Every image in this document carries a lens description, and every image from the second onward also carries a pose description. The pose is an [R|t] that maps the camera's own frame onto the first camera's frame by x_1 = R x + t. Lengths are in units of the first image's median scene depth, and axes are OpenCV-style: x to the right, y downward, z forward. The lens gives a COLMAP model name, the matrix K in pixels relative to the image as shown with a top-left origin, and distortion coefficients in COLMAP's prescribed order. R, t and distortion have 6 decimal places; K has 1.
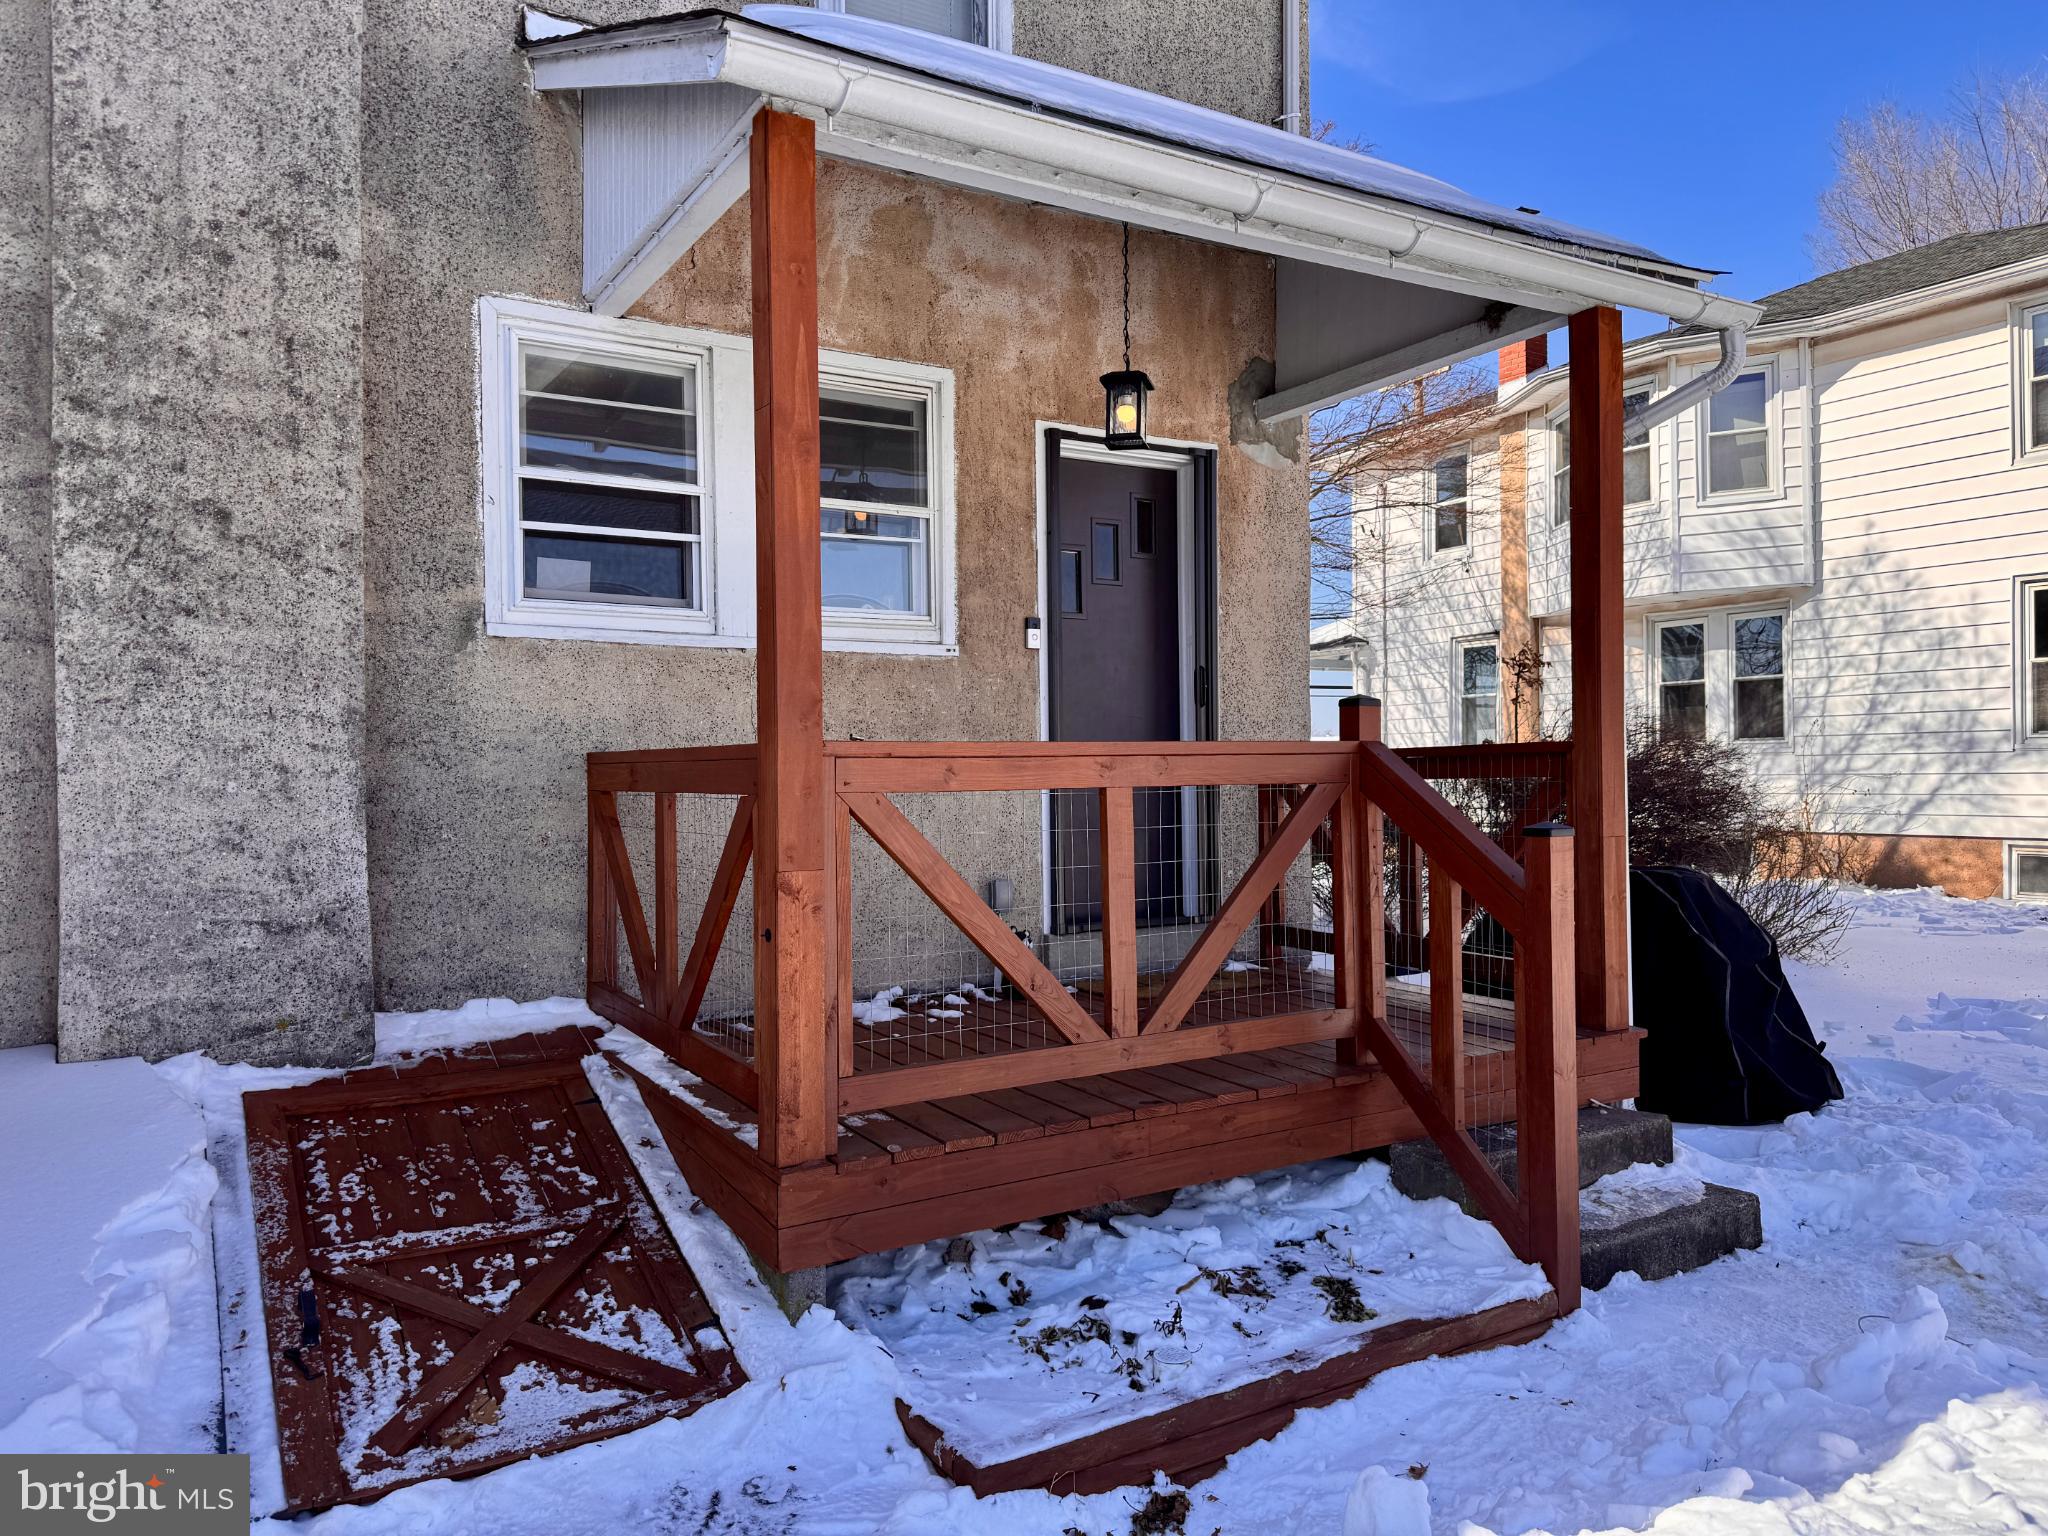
lens RADIAL K [[1433.2, 0, 1024.0], [0, 1433.2, 768.0], [0, 0, 1]] dist [-0.002858, -0.020371]
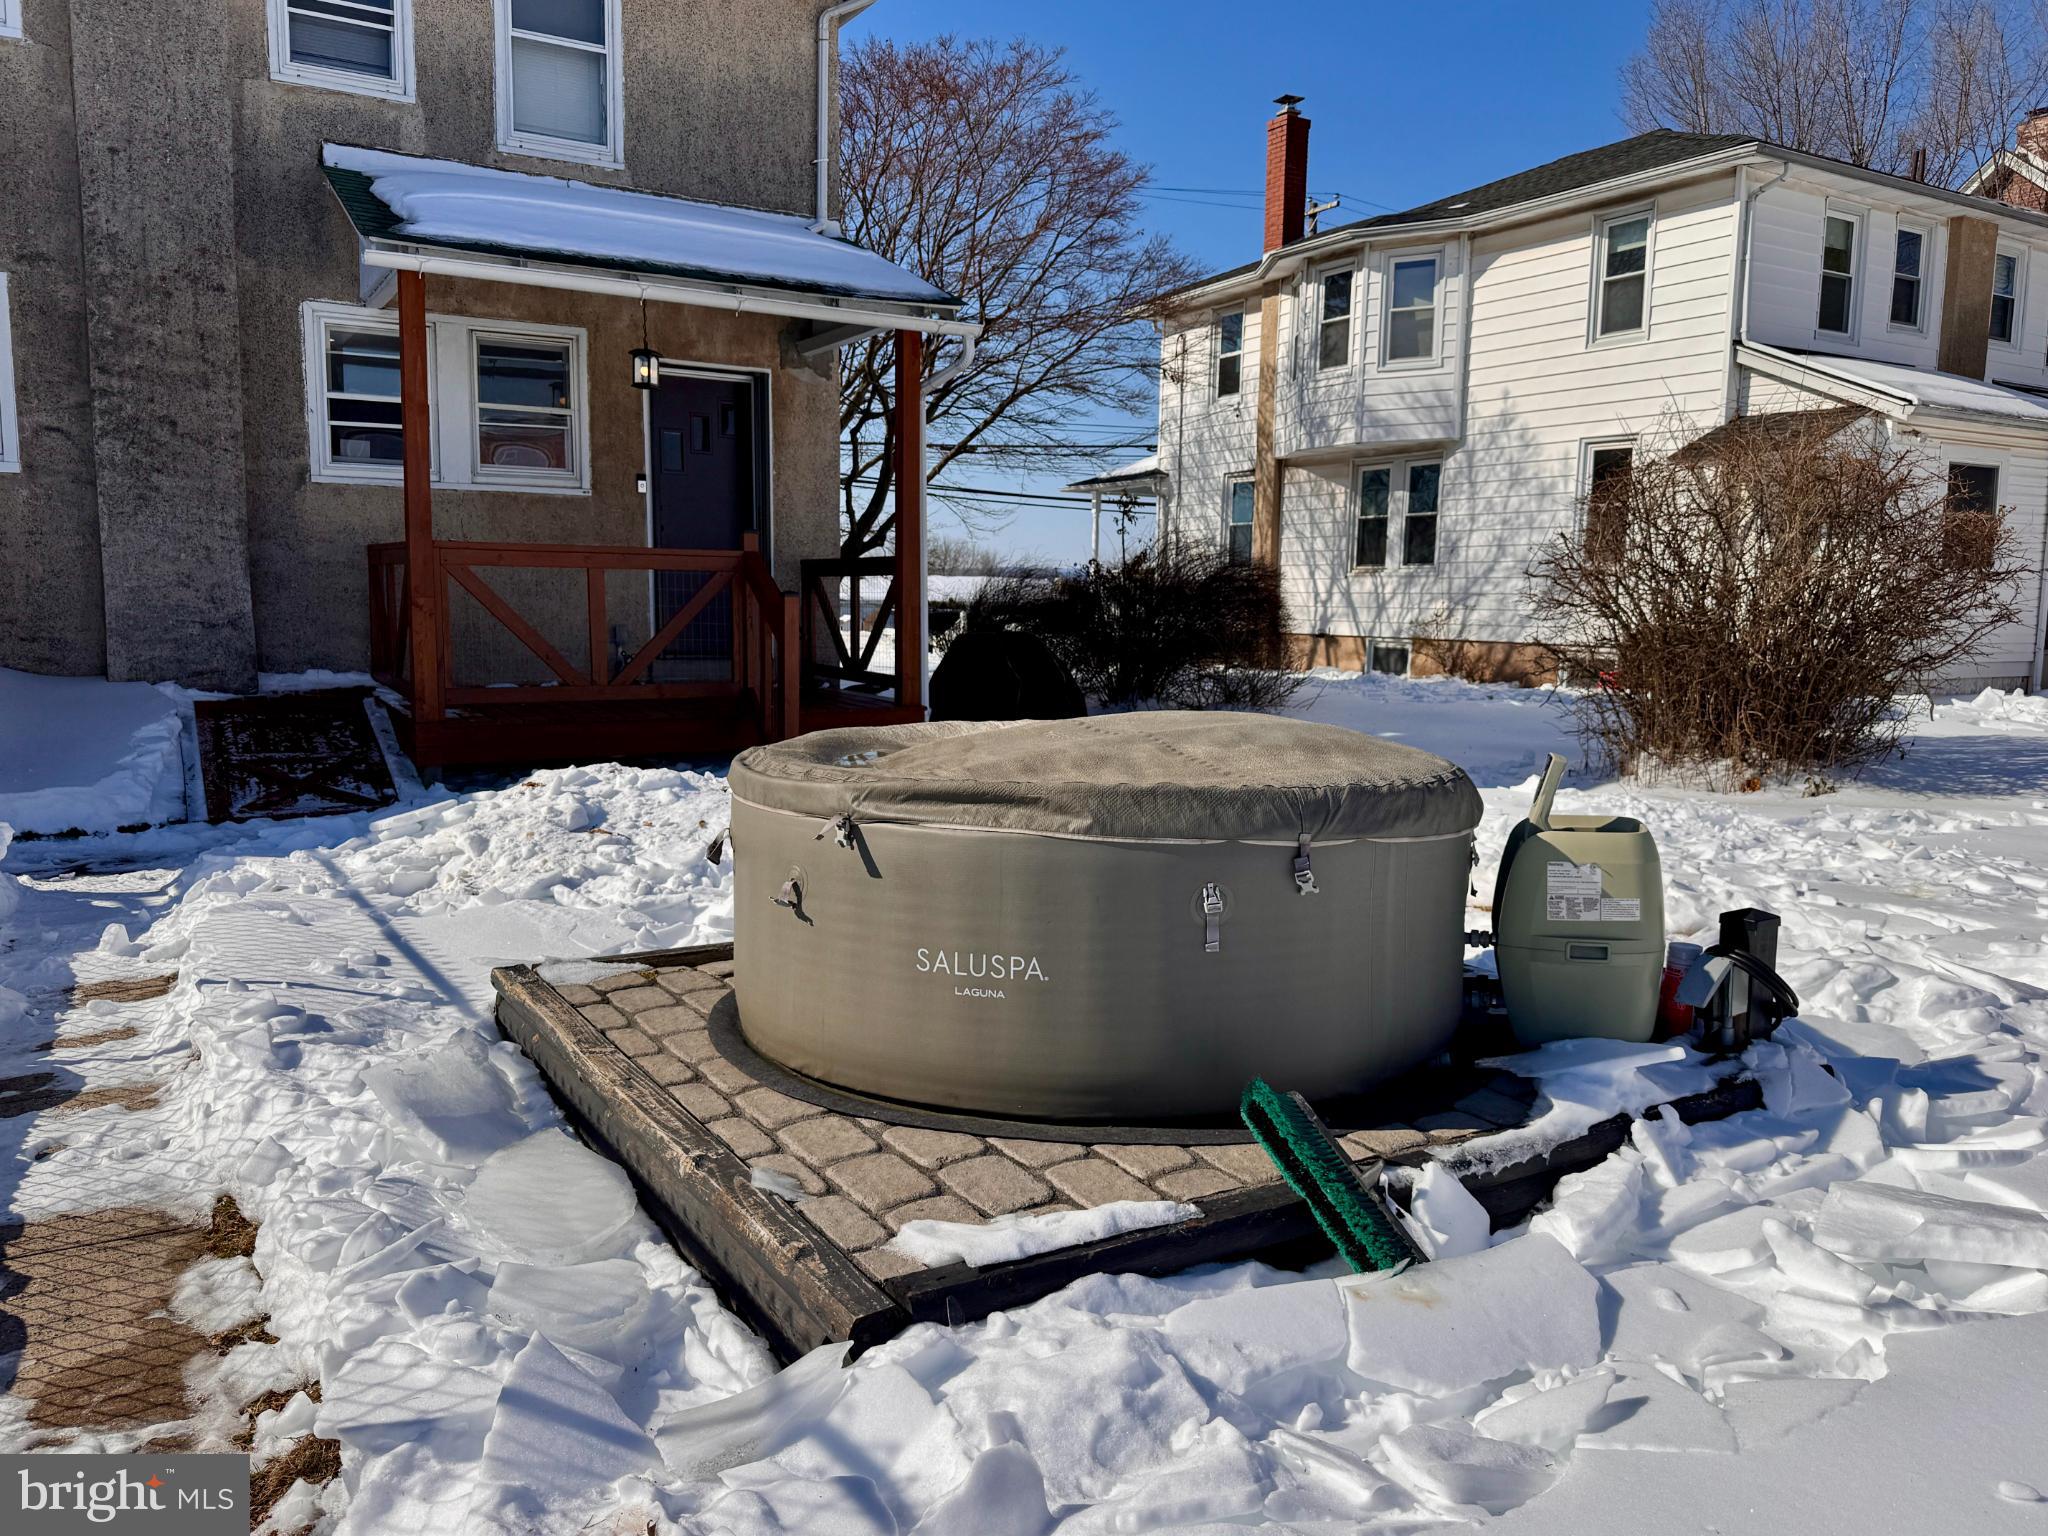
lens RADIAL K [[1504.9, 0, 1024.4], [0, 1504.9, 780.8], [0, 0, 1]] dist [0.011066, -0.042659]
pose [[0.999593, 0.027083, -0.008977, 0.644037], [-0.025707, 0.991386, 0.128428, 0.022715], [0.012378, -0.128145, 0.991678, -1.103647]]
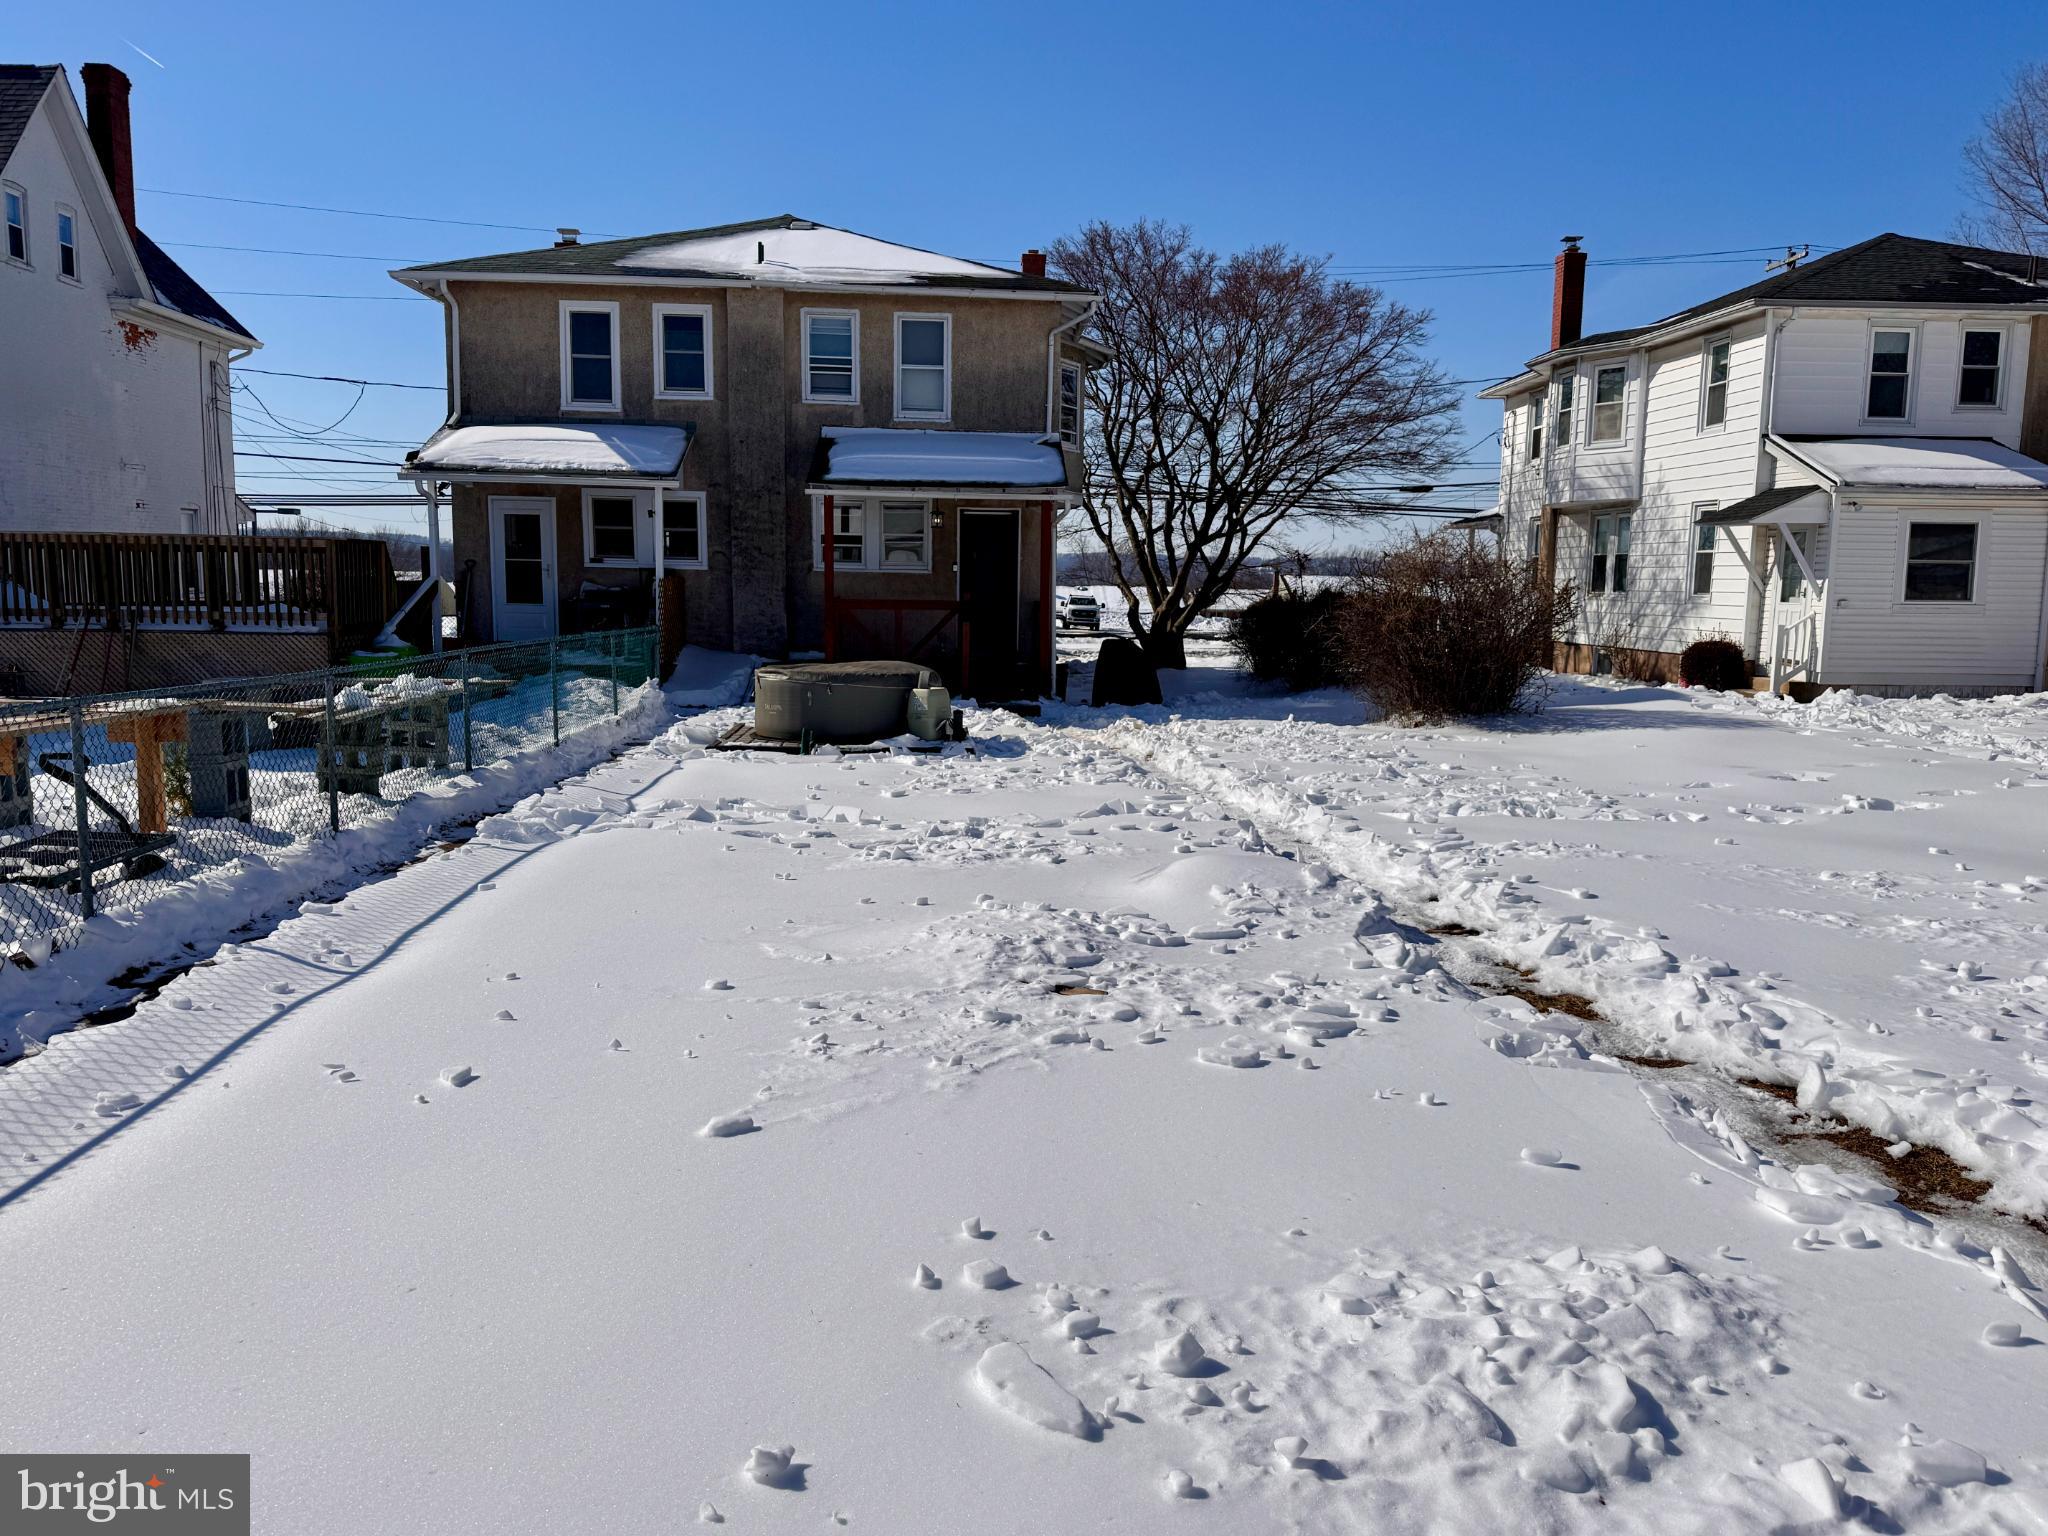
lens RADIAL K [[1504.9, 0, 1024.4], [0, 1504.9, 780.8], [0, 0, 1]] dist [0.011066, -0.042659]
pose [[0.867914, 0.092990, -0.487933, 2.696418], [-0.021941, 0.988538, 0.149367, -0.167210], [0.496230, -0.118932, 0.860007, -2.962050]]
